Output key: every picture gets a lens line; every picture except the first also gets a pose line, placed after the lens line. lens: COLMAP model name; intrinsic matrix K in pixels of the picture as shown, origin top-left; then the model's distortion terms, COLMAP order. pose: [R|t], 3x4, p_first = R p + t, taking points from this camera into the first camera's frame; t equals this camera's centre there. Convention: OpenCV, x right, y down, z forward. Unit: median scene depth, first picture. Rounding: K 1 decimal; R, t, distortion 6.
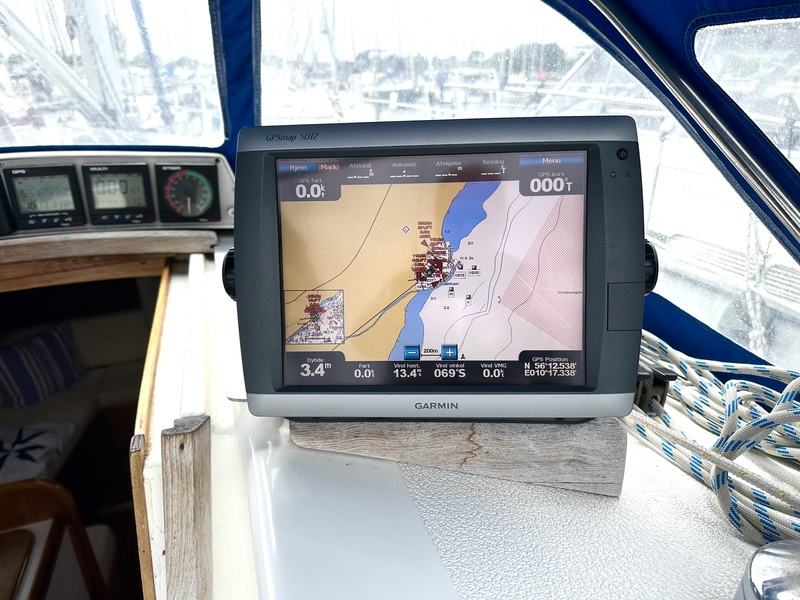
lens RADIAL K [[579.3, 0, 392.0], [0, 579.3, 304.4], [0, 0, 1]] dist [0.034291, -0.025530]
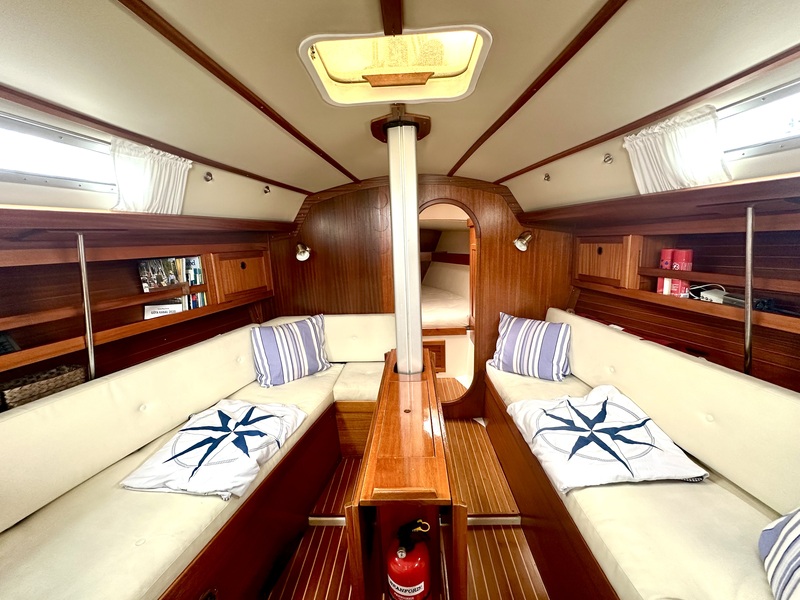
lens RADIAL K [[324.5, 0, 400.4], [0, 324.5, 297.8], [0, 0, 1]] dist [0.000482, 0.001780]
pose [[0.943304, 0.078494, -0.322516, -0.286024], [-0.141200, 0.974233, -0.175876, 0.110219], [0.300401, 0.211444, 0.930081, 0.605588]]
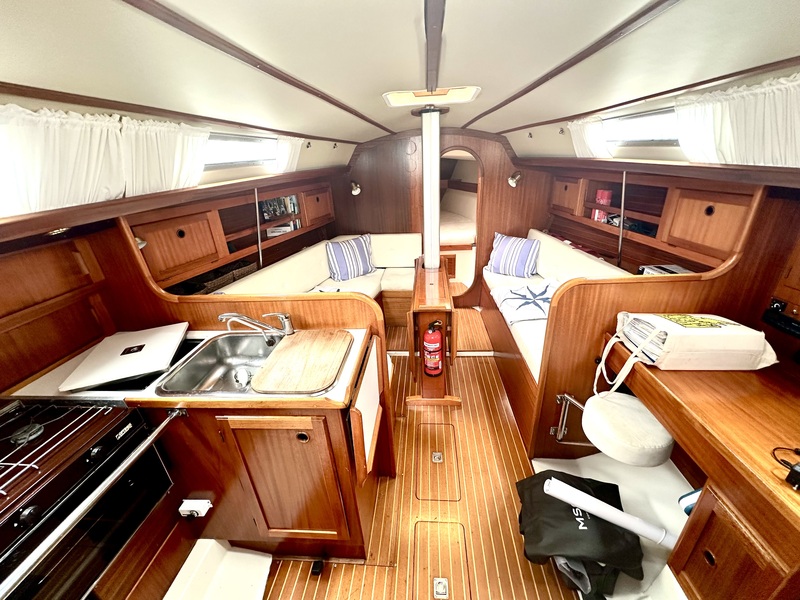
lens RADIAL K [[324.5, 0, 400.8], [0, 324.5, 304.1], [0, 0, 1]] dist [0.000482, 0.001780]
pose [[0.929455, 0.164786, -0.330088, -0.201704], [-0.145701, 0.985930, 0.081934, 0.170244], [0.338945, -0.028060, 0.940388, 0.258185]]
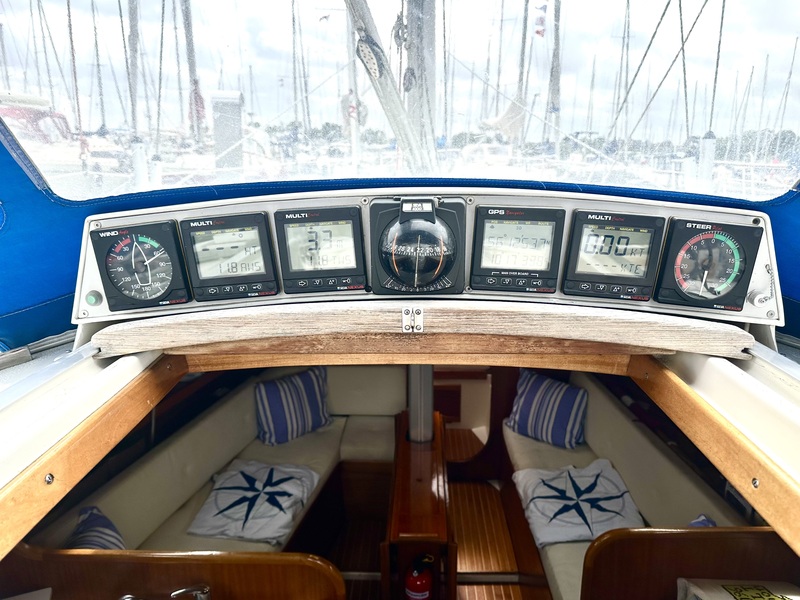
lens RADIAL K [[579.3, 0, 401.1], [0, 579.3, 297.8], [0, 0, 1]] dist [0.034291, -0.025530]
pose [[0.942361, 0.133105, -0.306983, -0.183578], [-0.170272, 0.980559, -0.097531, -0.011390], [0.288033, 0.144180, 0.946704, 0.106871]]
